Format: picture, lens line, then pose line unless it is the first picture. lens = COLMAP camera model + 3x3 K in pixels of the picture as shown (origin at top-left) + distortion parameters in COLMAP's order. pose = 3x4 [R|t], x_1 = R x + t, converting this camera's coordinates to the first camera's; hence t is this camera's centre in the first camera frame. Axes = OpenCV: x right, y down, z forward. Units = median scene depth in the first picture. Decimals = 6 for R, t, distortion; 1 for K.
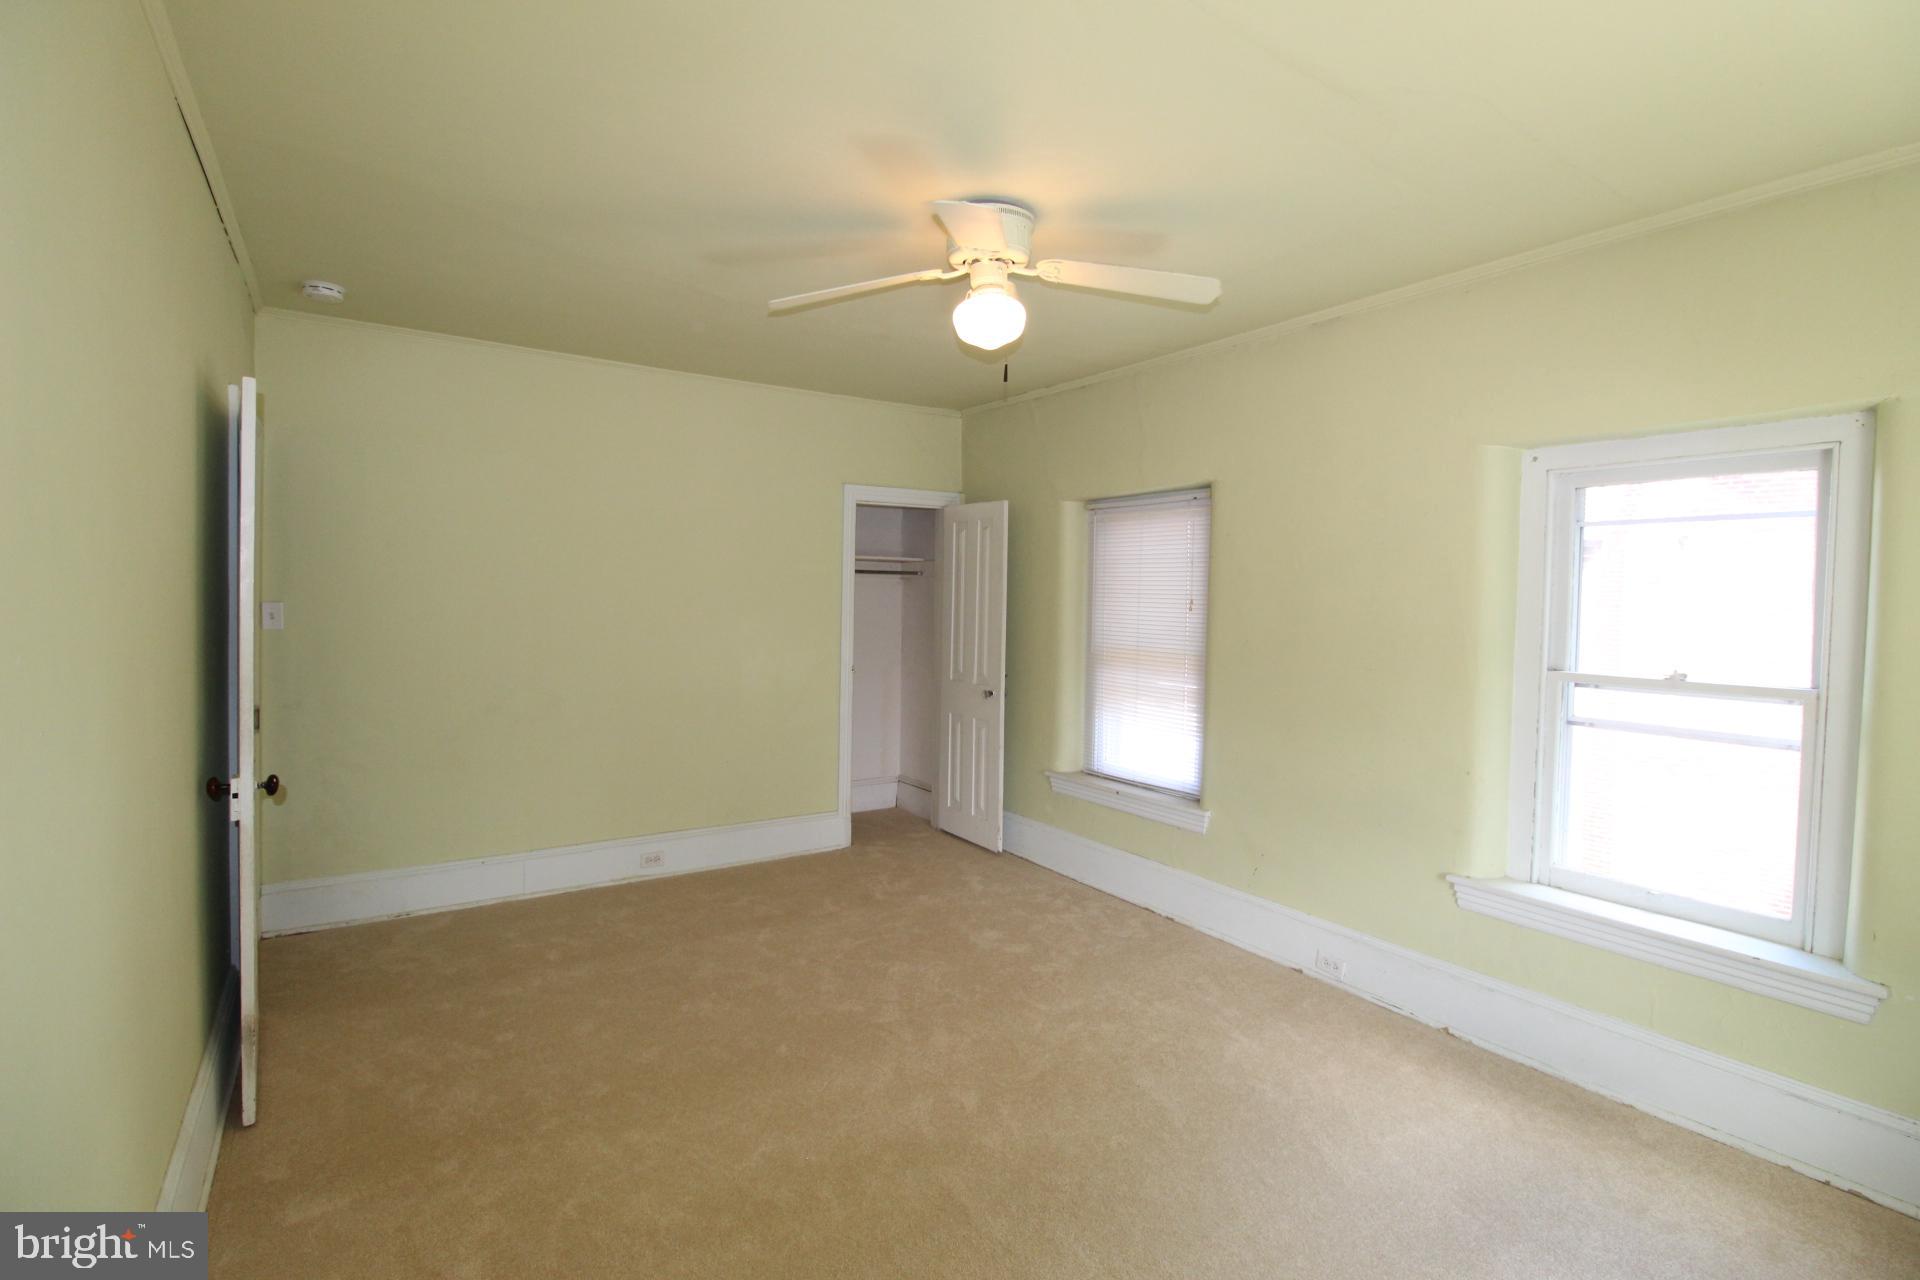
lens RADIAL K [[933.5, 0, 960.0], [0, 933.5, 640.0], [0, 0, 1]] dist [0.002040, 0.000102]
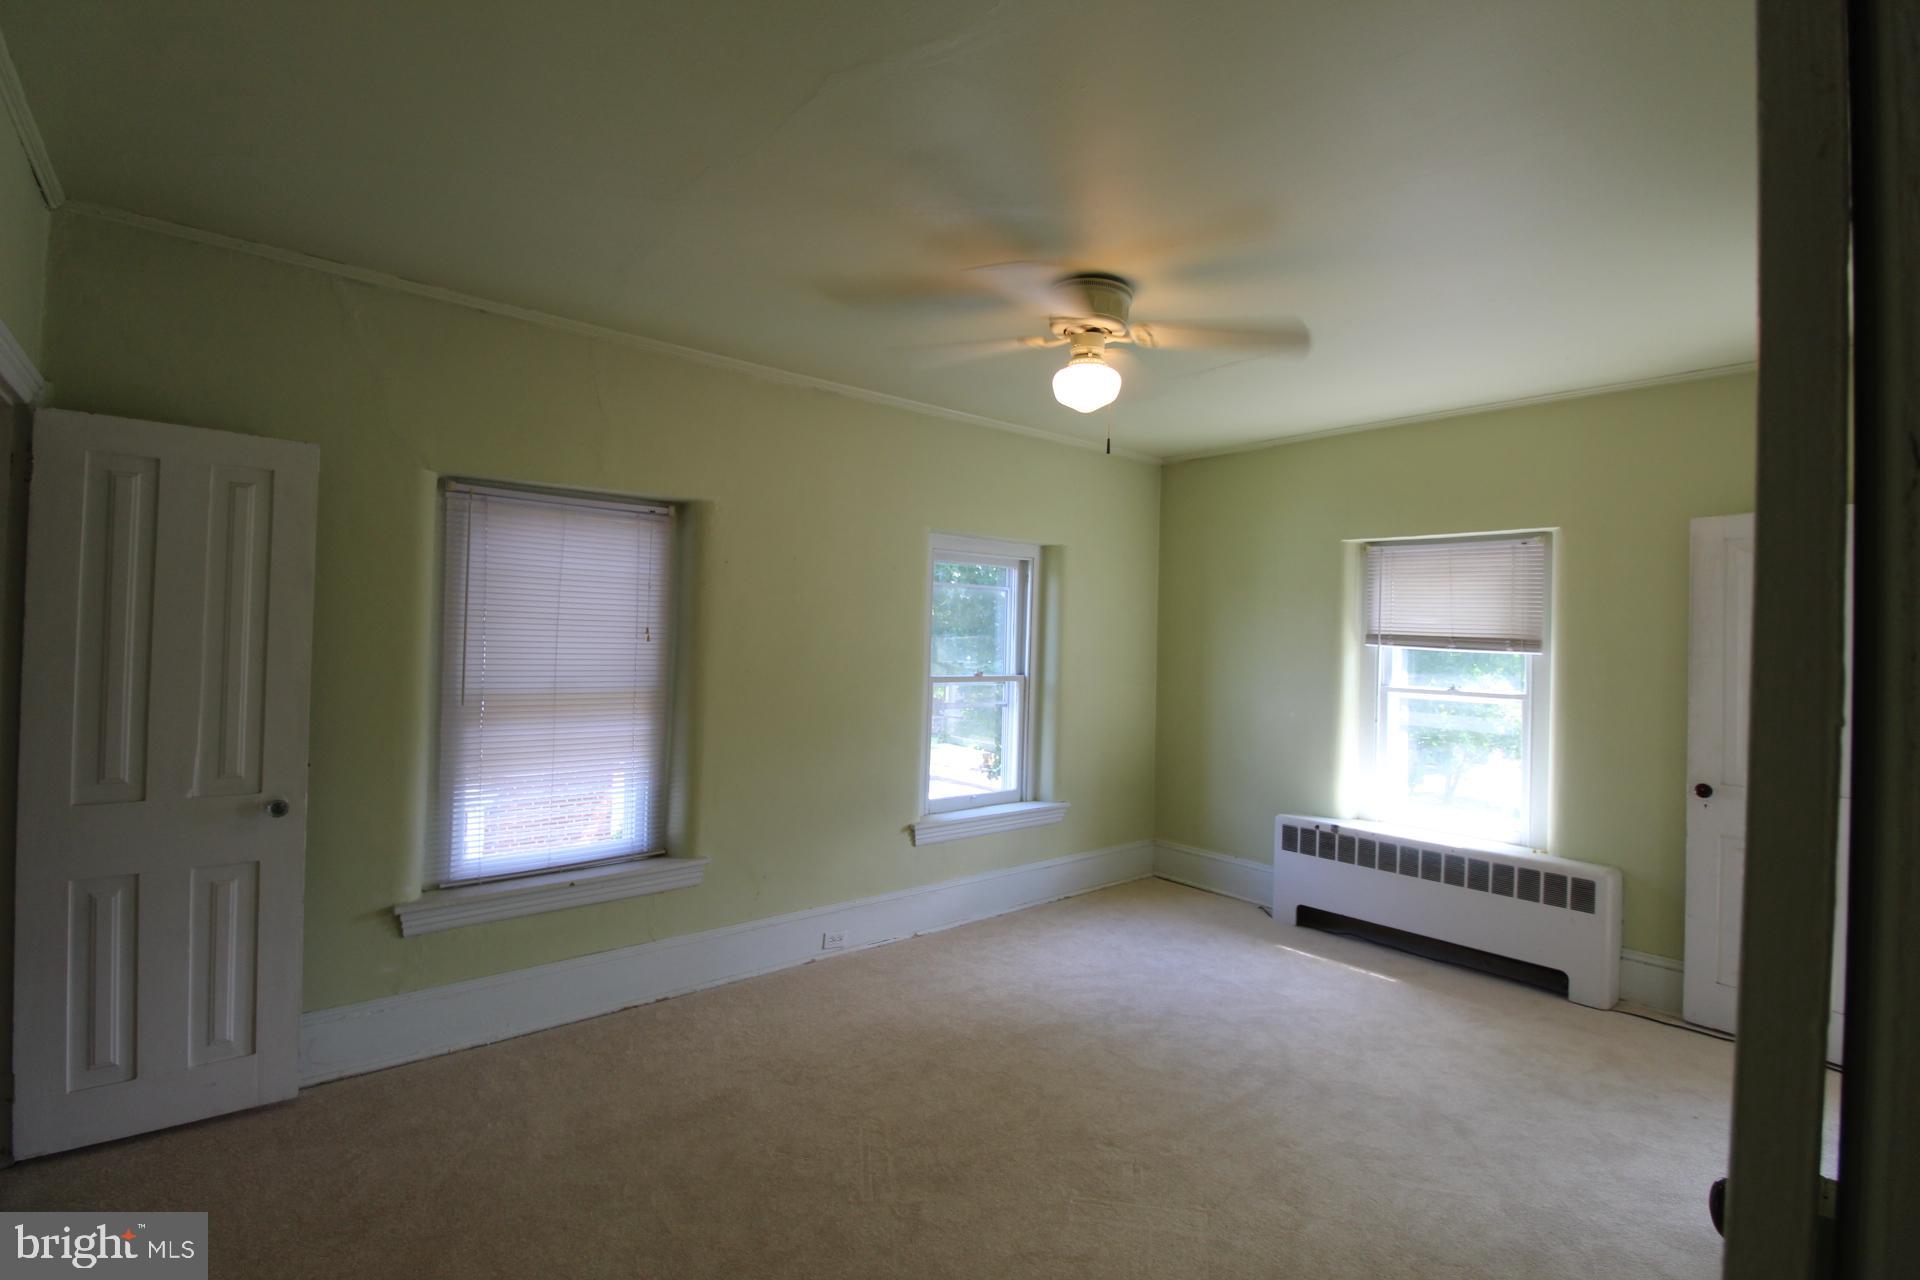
lens RADIAL K [[890.6, 0, 969.2], [0, 890.6, 631.6], [0, 0, 1]] dist [0.001161, -0.016693]
pose [[-0.135760, -0.028514, 0.990331, -0.585364], [0.009784, 0.999498, 0.030120, -0.059962], [-0.990693, 0.013778, -0.135413, 0.783439]]
